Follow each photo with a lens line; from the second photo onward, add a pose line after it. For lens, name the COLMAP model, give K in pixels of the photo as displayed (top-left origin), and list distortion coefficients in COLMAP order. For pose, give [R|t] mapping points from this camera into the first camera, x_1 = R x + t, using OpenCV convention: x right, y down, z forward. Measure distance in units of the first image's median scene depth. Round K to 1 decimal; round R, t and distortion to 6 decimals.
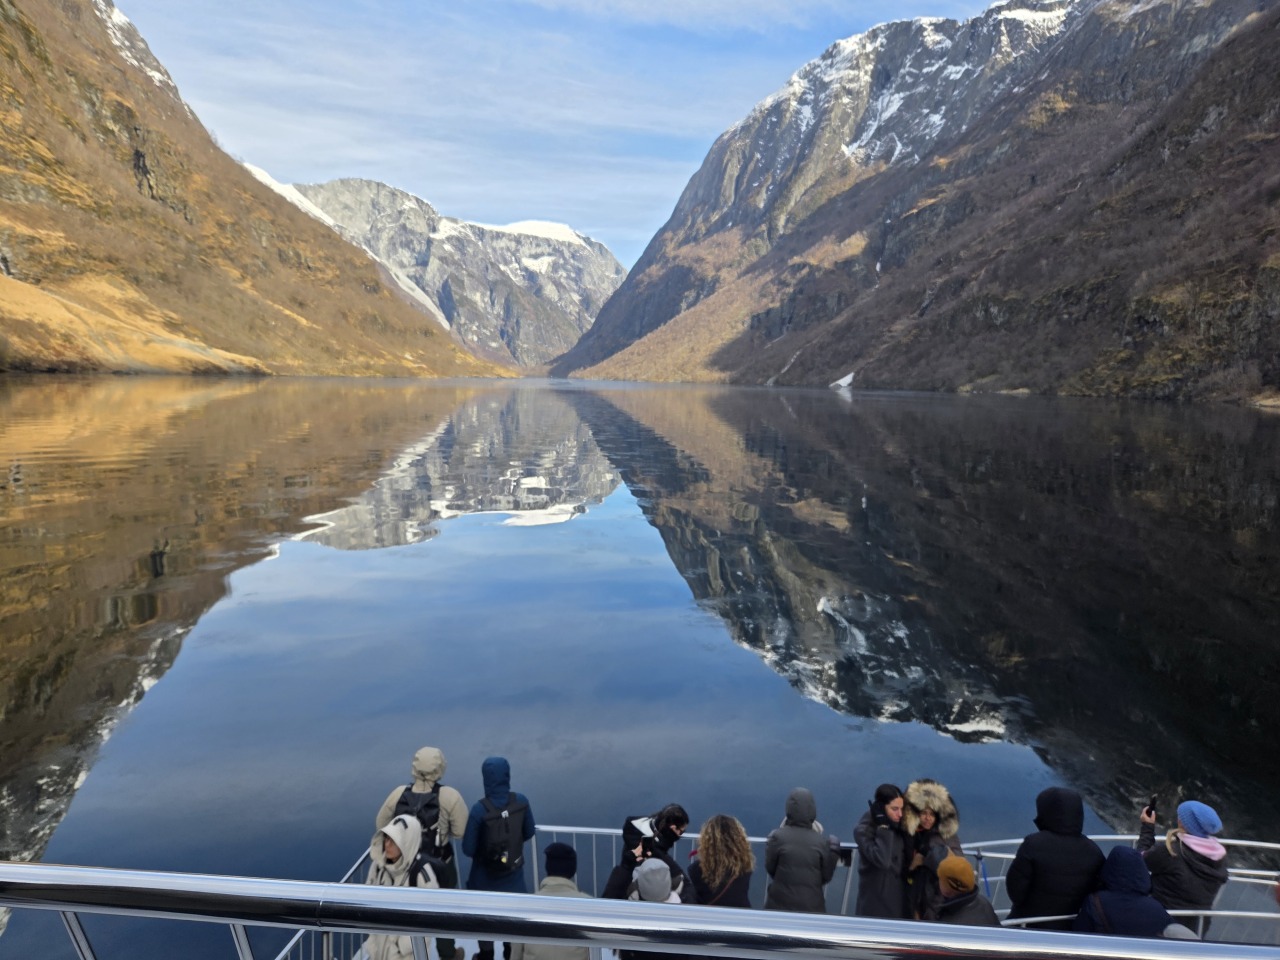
lens RADIAL K [[881.0, 0, 638.4], [0, 881.0, 484.9], [0, 0, 1]] dist [0.055461, -0.039325]
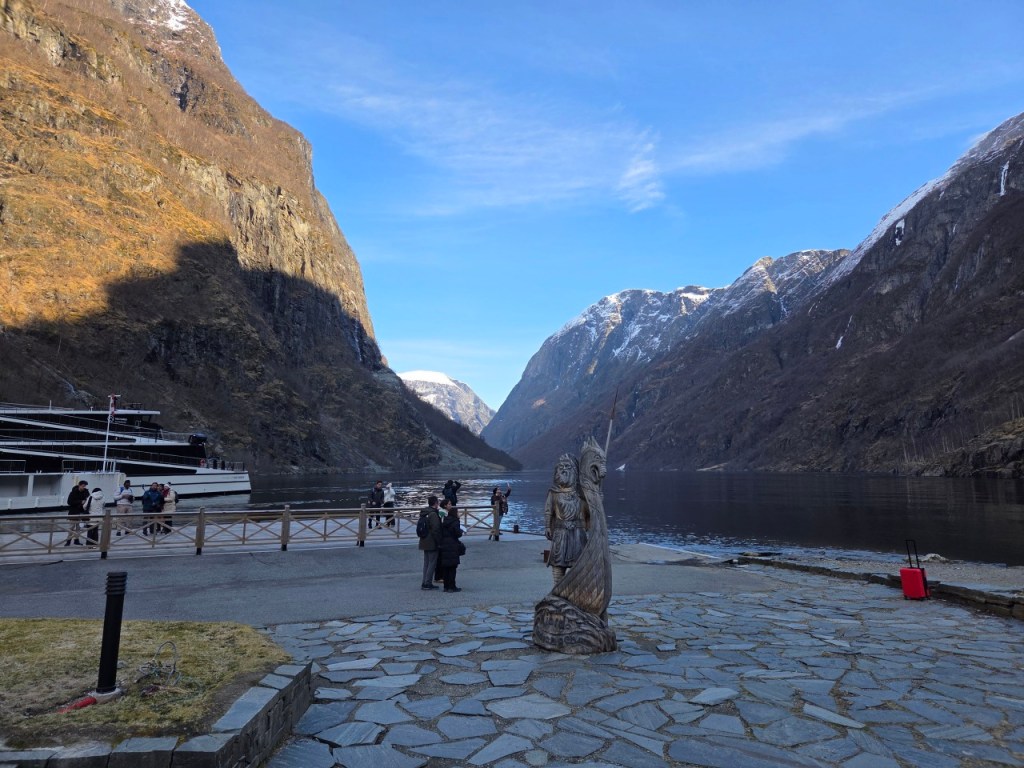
lens RADIAL K [[705.2, 0, 509.4], [0, 705.2, 382.1], [0, 0, 1]] dist [0.068543, -0.045276]
pose [[0.997639, -0.023489, 0.064527, -0.112246], [0.038309, 0.970238, -0.239103, 0.062221], [-0.056990, 0.241011, 0.968848, -0.535186]]
